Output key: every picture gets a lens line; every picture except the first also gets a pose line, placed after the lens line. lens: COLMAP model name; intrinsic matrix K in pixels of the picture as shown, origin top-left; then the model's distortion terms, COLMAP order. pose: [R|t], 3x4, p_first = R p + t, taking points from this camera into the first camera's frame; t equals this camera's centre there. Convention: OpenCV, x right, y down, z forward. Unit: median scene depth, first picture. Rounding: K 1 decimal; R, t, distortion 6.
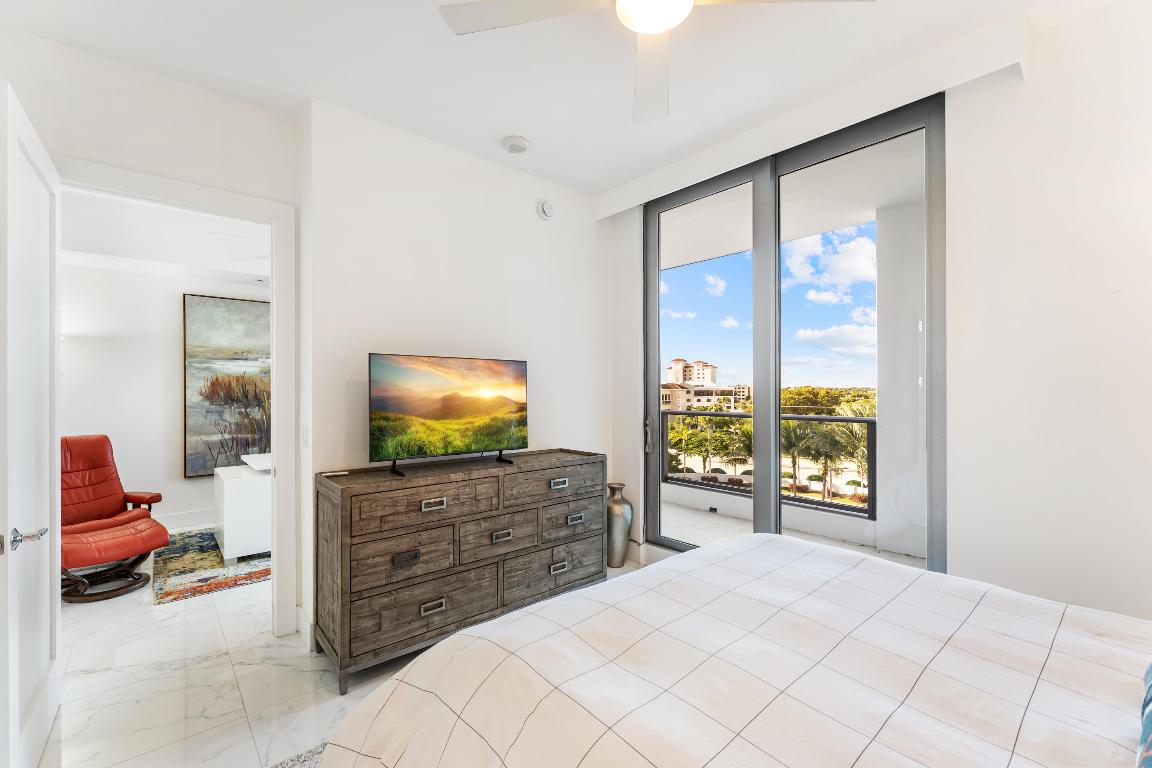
lens RADIAL K [[488.2, 0, 576.0], [0, 488.2, 384.0], [0, 0, 1]] dist [0.016372, -0.000143]
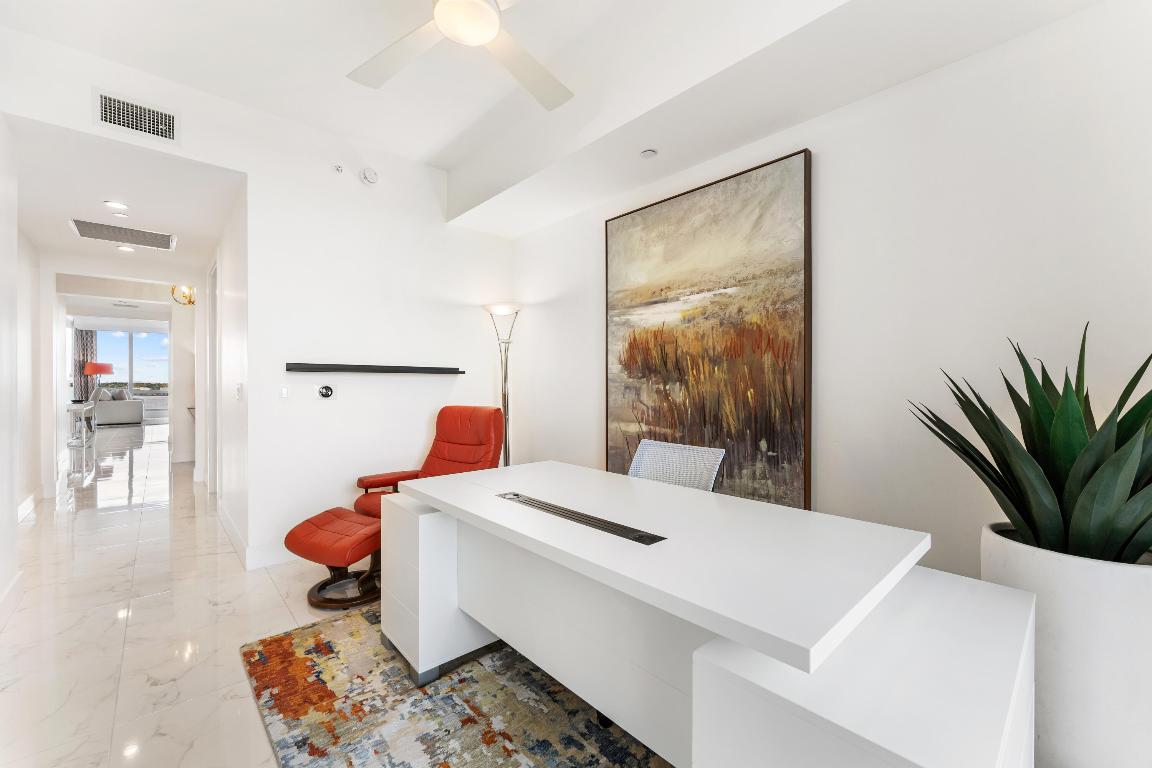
lens RADIAL K [[461.3, 0, 576.6], [0, 461.3, 389.1], [0, 0, 1]] dist [-0.017110, -0.000032]
pose [[0.036538, 0.011202, -0.999269, -0.125144], [0.003919, 0.999928, 0.011352, 0.049957], [0.999325, -0.004331, 0.036491, 0.894592]]
